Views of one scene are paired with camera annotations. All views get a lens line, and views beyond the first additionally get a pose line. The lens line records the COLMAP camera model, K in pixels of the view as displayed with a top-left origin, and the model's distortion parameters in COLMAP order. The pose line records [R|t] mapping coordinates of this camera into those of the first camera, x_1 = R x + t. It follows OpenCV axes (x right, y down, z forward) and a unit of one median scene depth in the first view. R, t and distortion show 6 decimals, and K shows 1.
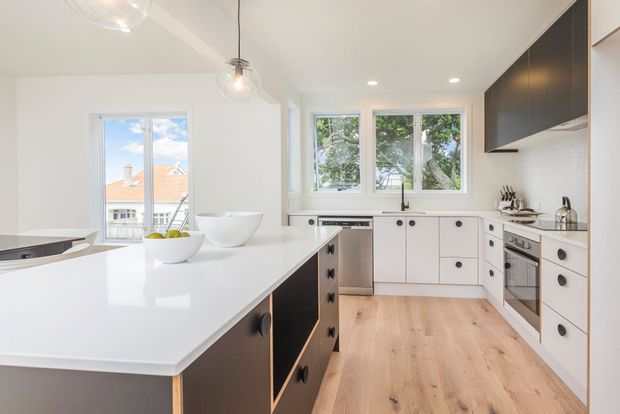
lens RADIAL K [[568.9, 0, 283.6], [0, 568.9, 191.5], [0, 0, 1]] dist [0.011592, 0.013420]
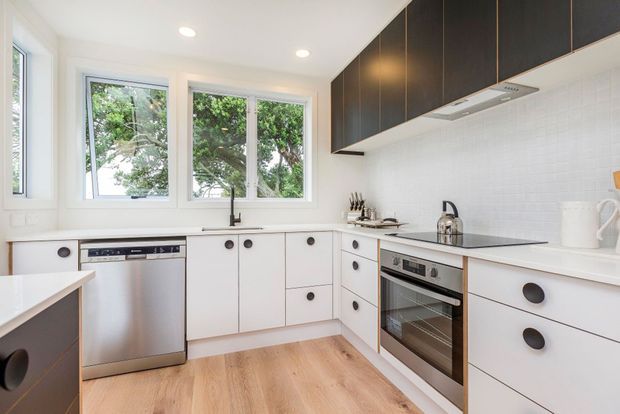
lens RADIAL K [[273.0, 0, 309.3], [0, 273.0, 202.9], [0, 0, 1]] dist [0.000832, 0.000142]
pose [[0.856897, 0.011514, 0.515360, 0.120049], [0.015393, 0.998733, -0.047908, 0.023671], [-0.515258, 0.048985, 0.855634, 0.683011]]
